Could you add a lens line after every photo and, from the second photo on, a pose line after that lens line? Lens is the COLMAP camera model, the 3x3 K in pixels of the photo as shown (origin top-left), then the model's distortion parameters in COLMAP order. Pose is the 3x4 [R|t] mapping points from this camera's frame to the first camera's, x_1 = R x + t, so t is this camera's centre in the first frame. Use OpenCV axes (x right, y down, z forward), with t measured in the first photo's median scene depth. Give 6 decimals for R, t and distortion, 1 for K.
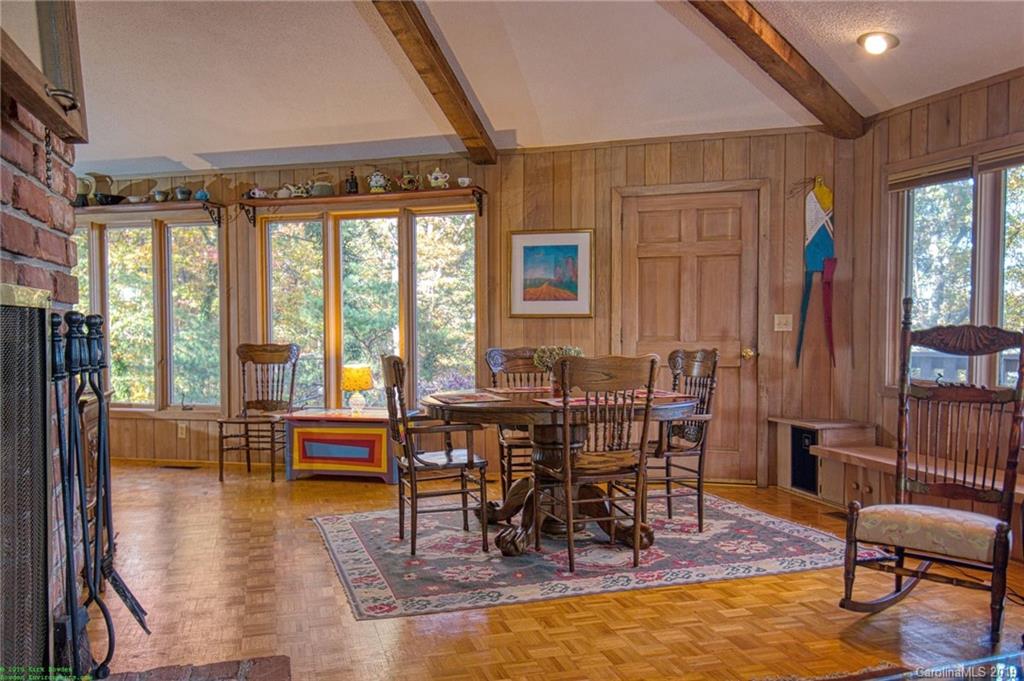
lens RADIAL K [[781.7, 0, 505.8], [0, 781.7, 346.5], [0, 0, 1]] dist [0.031265, 0.000297]
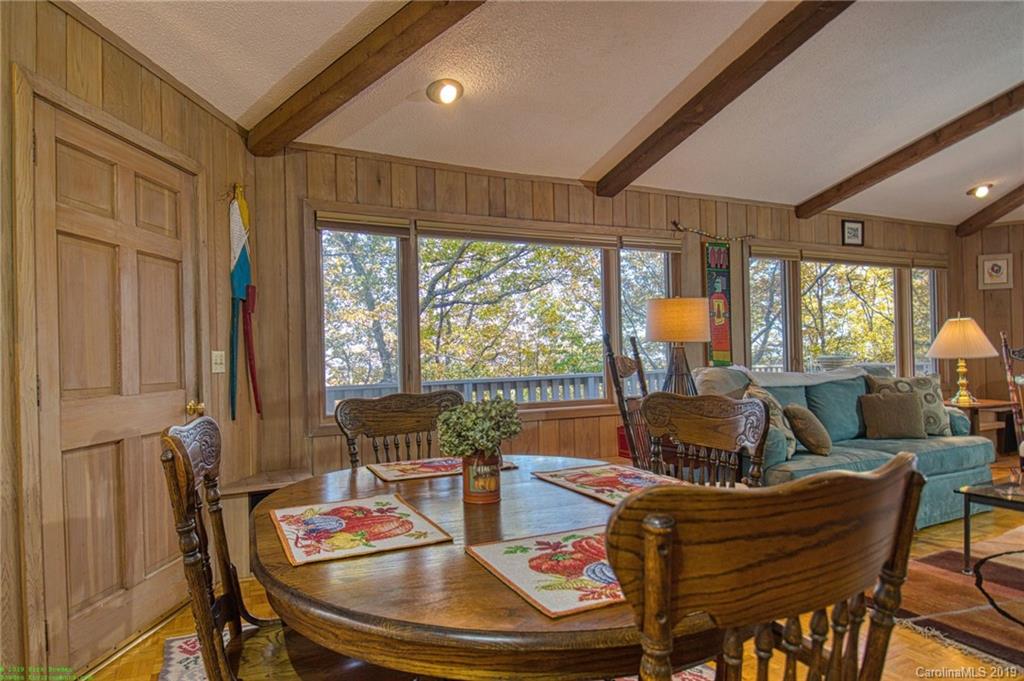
lens RADIAL K [[582.7, 0, 466.2], [0, 582.7, 358.6], [0, 0, 1]] dist [0.024483, -0.045172]
pose [[-0.133854, 0.007455, 0.990973, -0.222351], [0.049245, 0.998786, -0.000862, -0.020204], [-0.989777, 0.048685, -0.134058, 0.797663]]
